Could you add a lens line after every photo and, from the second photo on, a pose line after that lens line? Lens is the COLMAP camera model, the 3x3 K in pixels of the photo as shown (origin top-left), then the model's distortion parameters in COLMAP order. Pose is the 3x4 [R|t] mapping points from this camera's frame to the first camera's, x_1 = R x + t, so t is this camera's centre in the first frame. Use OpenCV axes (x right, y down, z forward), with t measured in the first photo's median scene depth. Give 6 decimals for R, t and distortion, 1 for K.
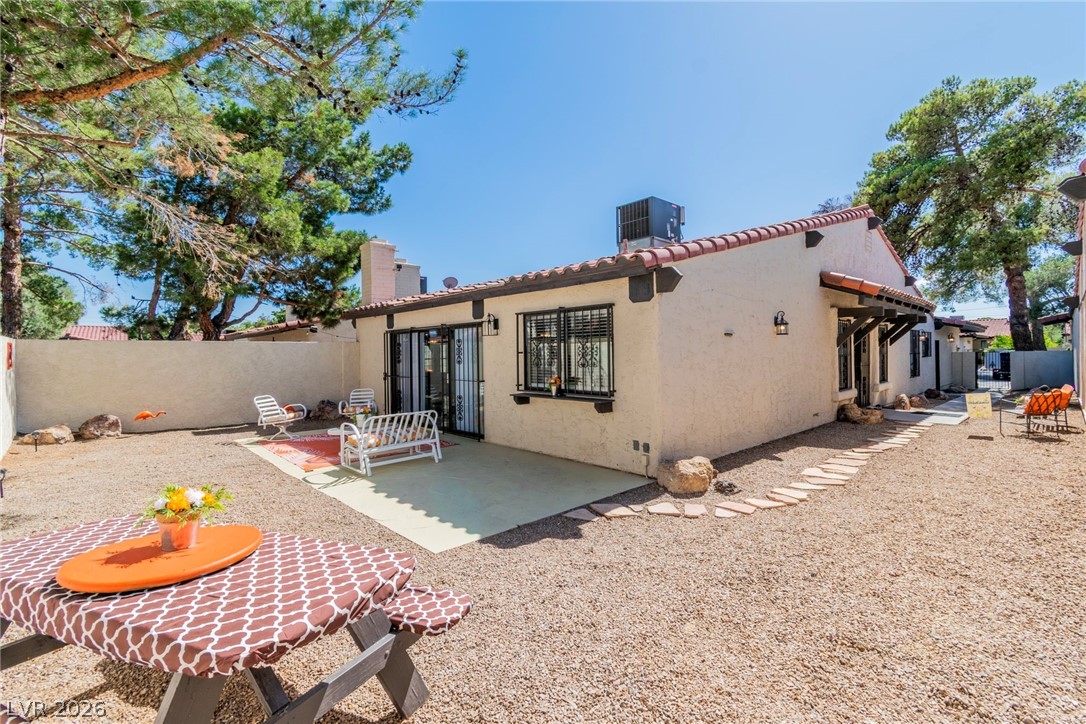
lens RADIAL K [[479.3, 0, 550.7], [0, 479.3, 355.1], [0, 0, 1]] dist [0.000428, 0.000446]
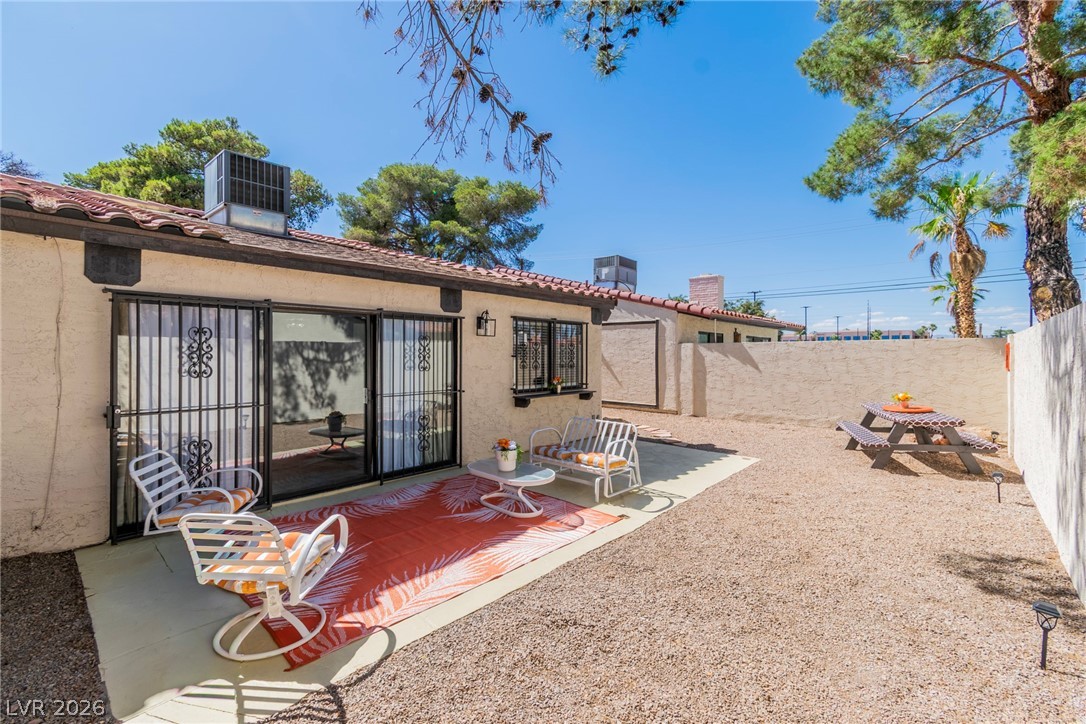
lens RADIAL K [[479.3, 0, 551.9], [0, 479.3, 361.6], [0, 0, 1]] dist [0.000428, 0.000446]
pose [[-0.103130, 0.002422, 0.994665, -0.832070], [0.004690, 0.999987, -0.001949, 0.006449], [-0.994657, 0.004464, -0.103140, 0.806650]]
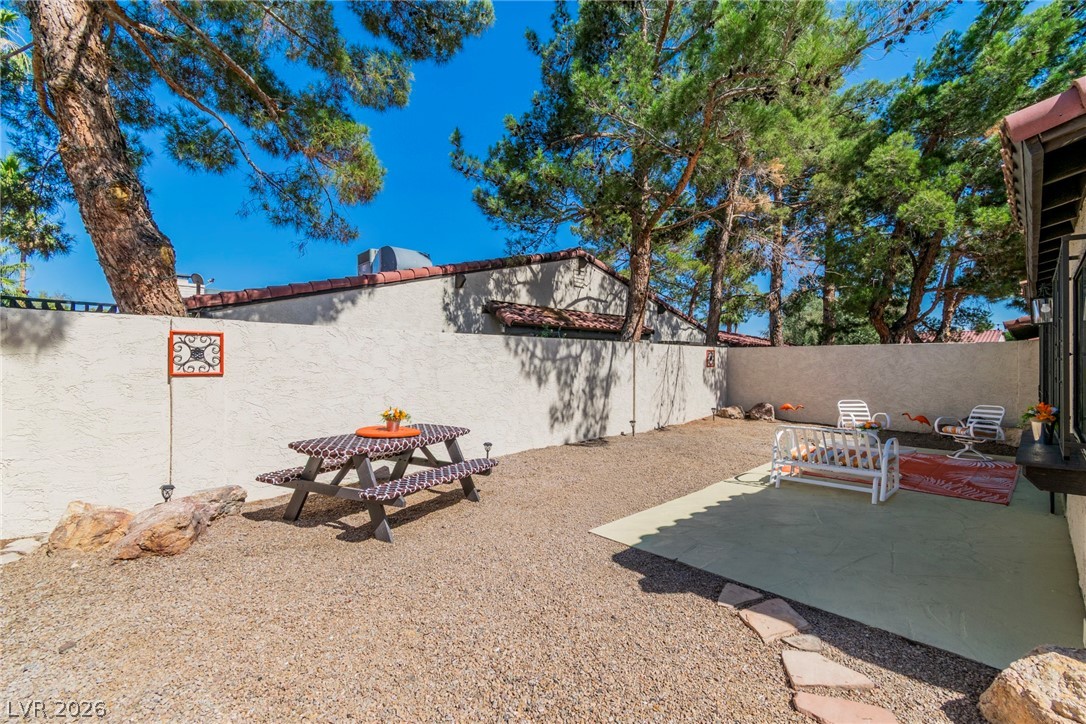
lens RADIAL K [[479.3, 0, 553.6], [0, 479.3, 364.9], [0, 0, 1]] dist [0.000428, 0.000446]
pose [[0.029346, 0.014559, -0.999463, 0.340153], [-0.004096, 0.999887, 0.014445, 0.001453], [0.999561, 0.003670, 0.029402, 0.341329]]
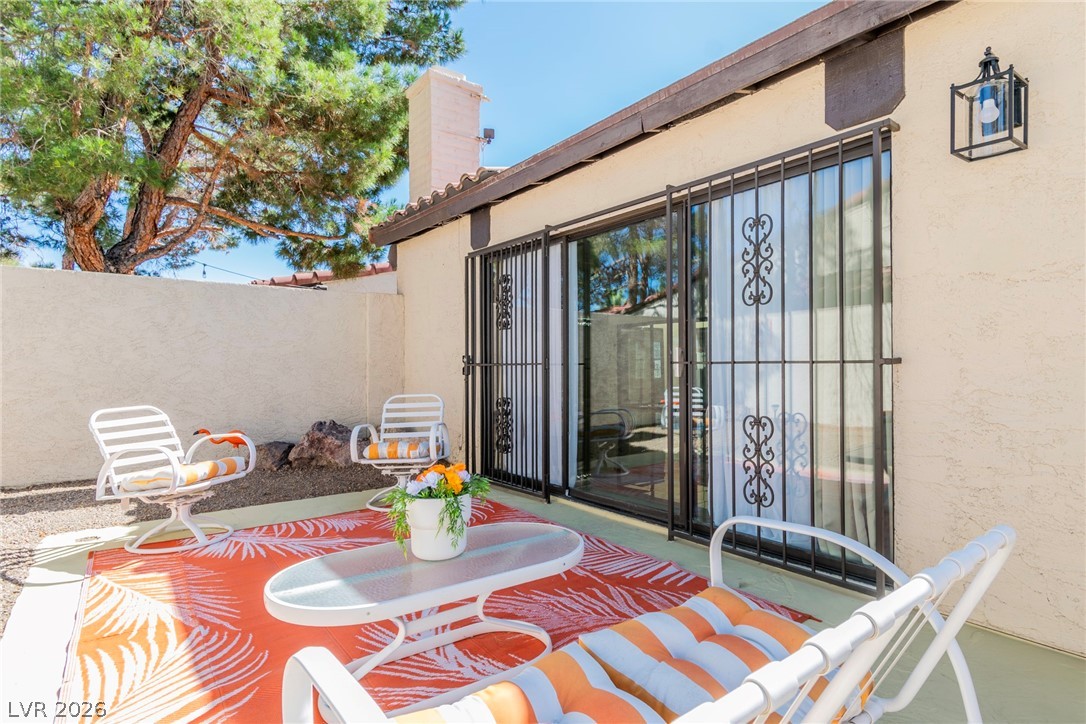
lens RADIAL K [[565.4, 0, 571.0], [0, 565.4, 369.4], [0, 0, 1]] dist [-0.005798, -0.002392]
pose [[0.996857, 0.010147, -0.078564, -0.249269], [-0.009952, 0.999946, 0.002873, 0.052178], [0.078589, -0.002082, 0.996905, 0.601423]]
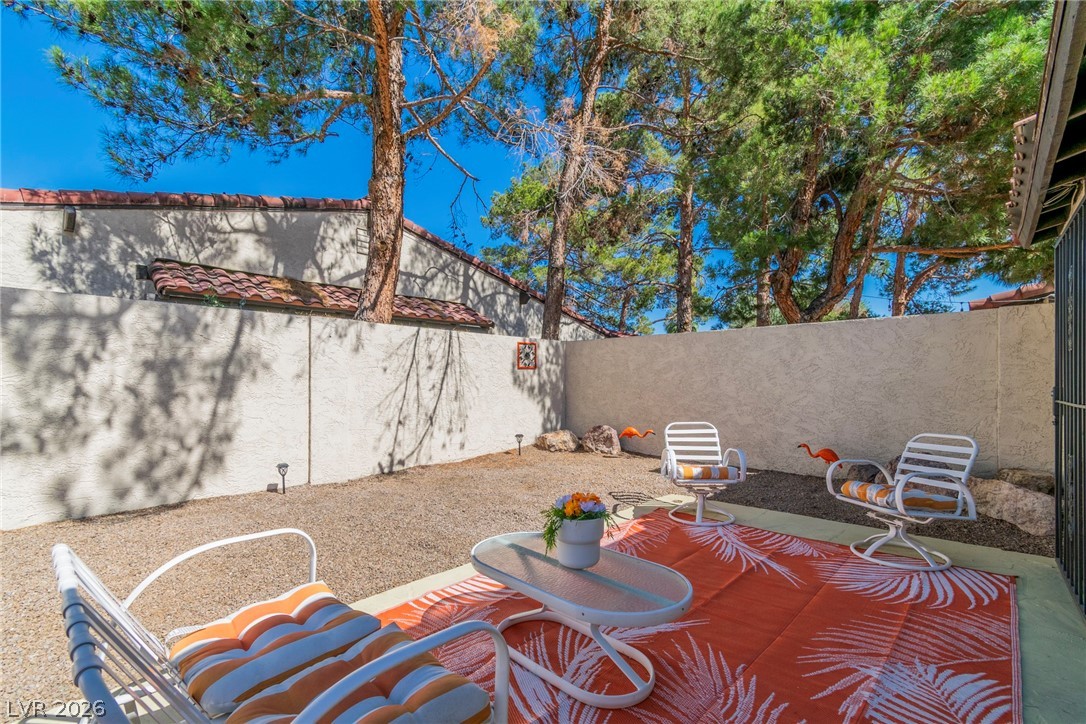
lens RADIAL K [[479.3, 0, 544.8], [0, 479.3, 370.8], [0, 0, 1]] dist [0.000428, 0.000446]
pose [[0.055609, -0.014081, -0.998353, -0.100030], [-0.024420, 0.999582, -0.015458, 0.043799], [0.998154, 0.025239, 0.055241, 0.777734]]
